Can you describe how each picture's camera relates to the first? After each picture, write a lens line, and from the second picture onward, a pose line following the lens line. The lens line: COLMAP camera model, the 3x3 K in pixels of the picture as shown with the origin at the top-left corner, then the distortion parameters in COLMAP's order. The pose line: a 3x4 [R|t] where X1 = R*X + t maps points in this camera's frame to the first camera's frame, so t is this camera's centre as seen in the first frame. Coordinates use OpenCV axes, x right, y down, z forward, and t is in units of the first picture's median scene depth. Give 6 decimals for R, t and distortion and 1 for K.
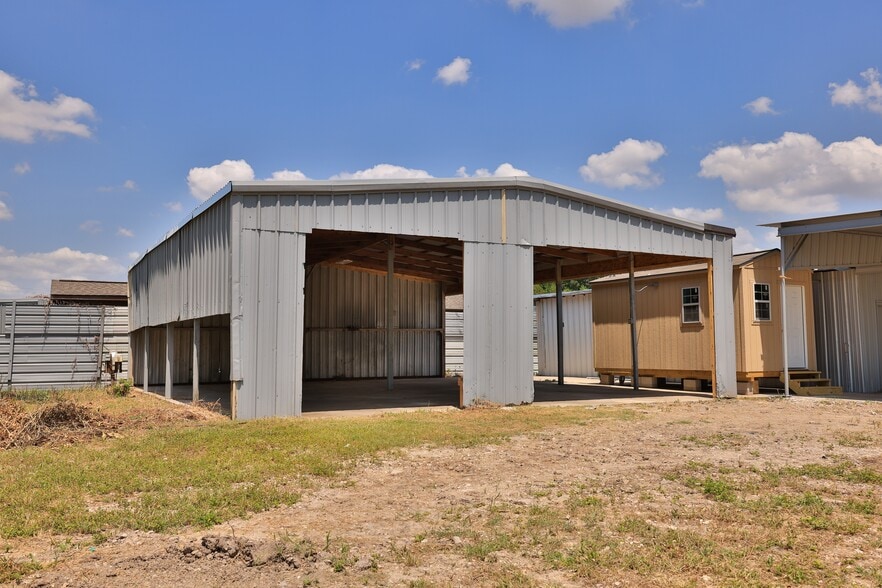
lens RADIAL K [[766.4, 0, 430.4], [0, 766.4, 293.1], [0, 0, 1]] dist [0.004059, 0.001687]
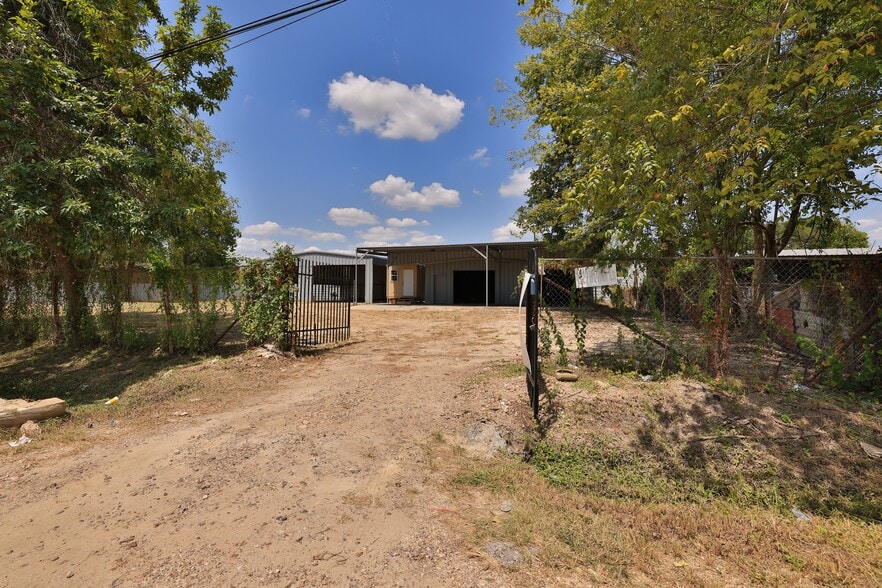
lens RADIAL K [[405.5, 0, 441.0], [0, 405.5, 294.0], [0, 0, 1]] dist [-0.034540, 0.000251]
pose [[0.697699, 0.007396, -0.716353, 1.816545], [0.046726, 0.997348, 0.055807, 0.002296], [0.714865, -0.072409, 0.695503, -0.058063]]
